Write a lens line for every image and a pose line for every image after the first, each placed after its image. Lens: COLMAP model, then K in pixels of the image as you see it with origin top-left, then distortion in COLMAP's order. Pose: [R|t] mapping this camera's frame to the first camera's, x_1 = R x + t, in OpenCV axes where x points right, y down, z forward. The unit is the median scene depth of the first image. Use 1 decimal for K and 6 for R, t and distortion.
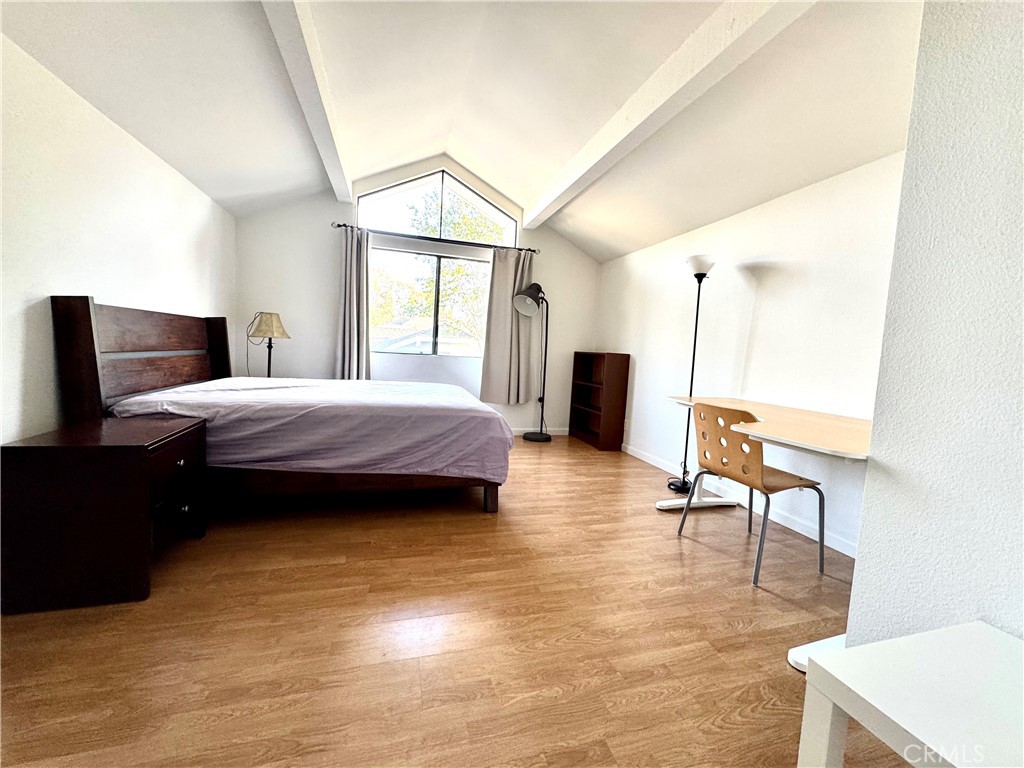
lens RADIAL K [[408.2, 0, 512.9], [0, 408.2, 382.6], [0, 0, 1]] dist [-0.001565, -0.000323]
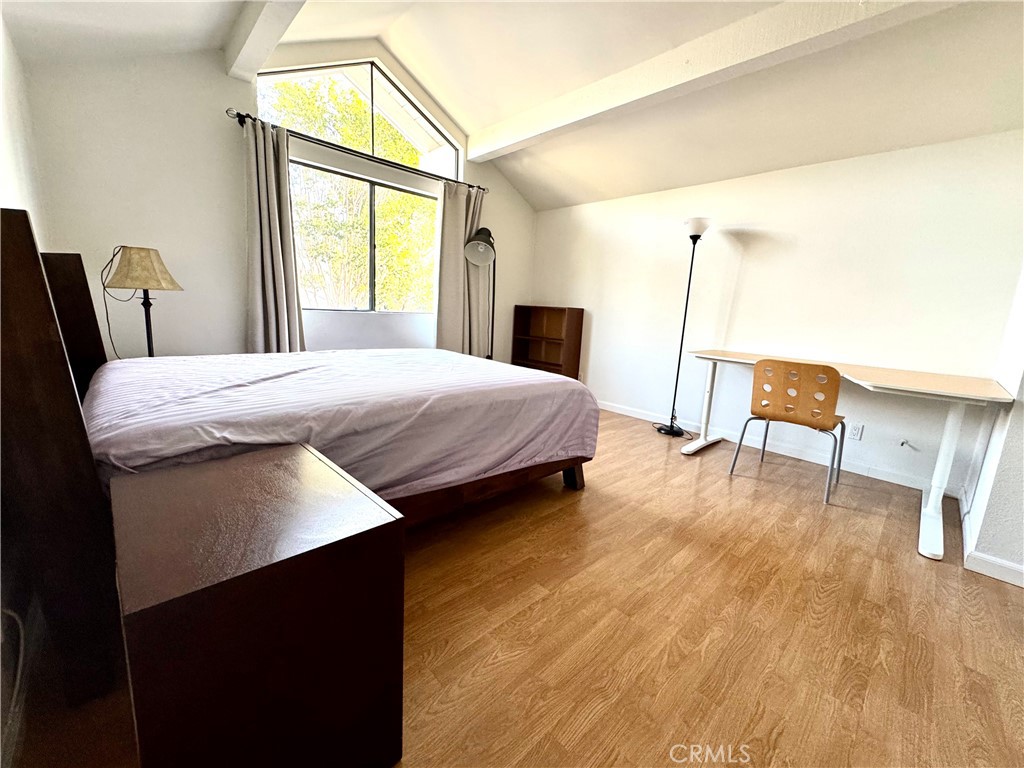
lens RADIAL K [[408.2, 0, 511.8], [0, 408.2, 382.7], [0, 0, 1]] dist [-0.001565, -0.000323]
pose [[0.889526, -0.091724, 0.447582, -0.367668], [0.032978, 0.989975, 0.137338, -0.034480], [-0.455692, -0.107405, 0.883634, 0.173251]]
